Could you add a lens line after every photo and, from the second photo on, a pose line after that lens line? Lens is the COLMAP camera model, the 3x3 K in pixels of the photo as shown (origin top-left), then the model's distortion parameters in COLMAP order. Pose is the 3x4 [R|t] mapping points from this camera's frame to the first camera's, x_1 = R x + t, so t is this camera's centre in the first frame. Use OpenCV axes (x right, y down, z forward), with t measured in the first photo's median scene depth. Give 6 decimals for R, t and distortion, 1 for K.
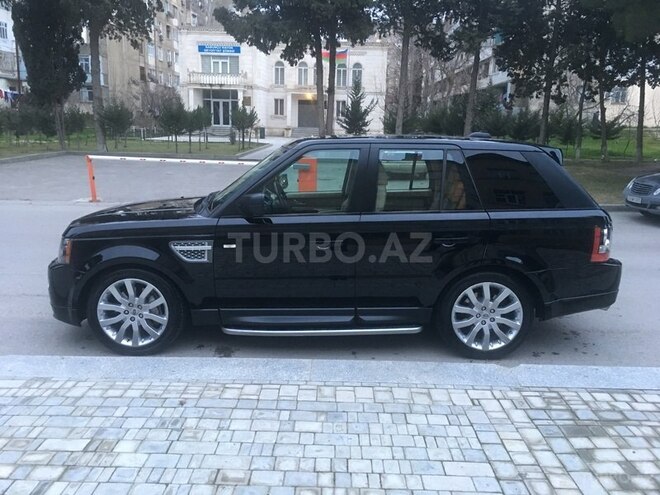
lens RADIAL K [[547.9, 0, 332.4], [0, 547.9, 246.3], [0, 0, 1]] dist [0.064284, -0.099997]
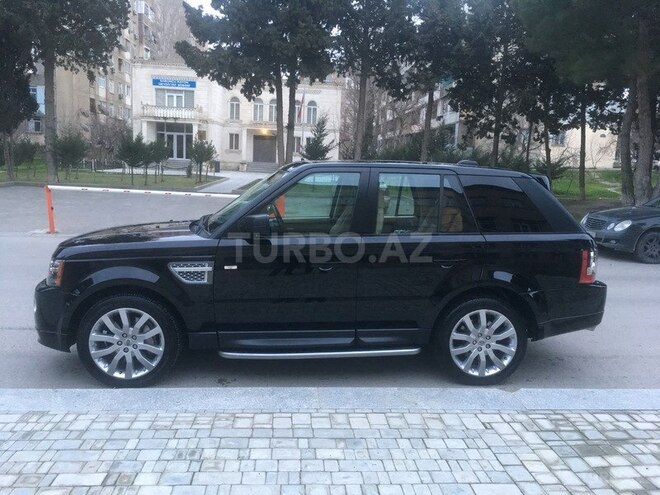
lens RADIAL K [[547.9, 0, 332.4], [0, 547.9, 246.3], [0, 0, 1]] dist [0.064284, -0.099997]
pose [[0.996070, 0.004529, 0.088448, -0.089740], [0.001078, 0.997998, -0.063242, 0.012368], [-0.088558, 0.063089, 0.994071, -0.006663]]
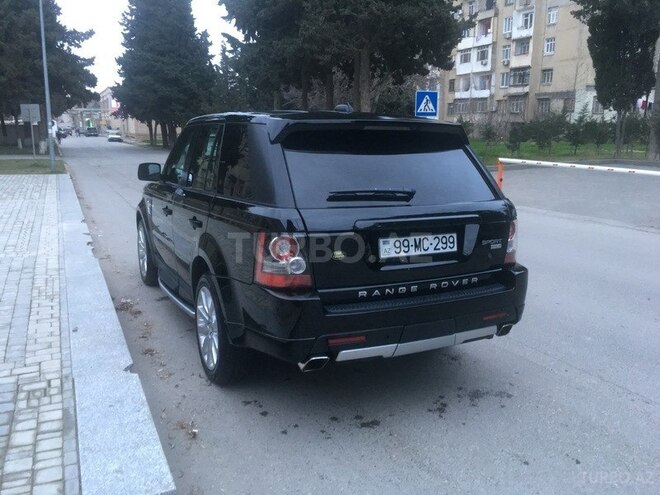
lens RADIAL K [[557.7, 0, 328.8], [0, 557.7, 233.0], [0, 0, 1]] dist [0.077316, -0.106854]
pose [[0.470346, 0.146294, -0.870272, 1.087112], [-0.187142, 0.980269, 0.063642, -0.103033], [0.862411, 0.132931, 0.488443, 0.710541]]
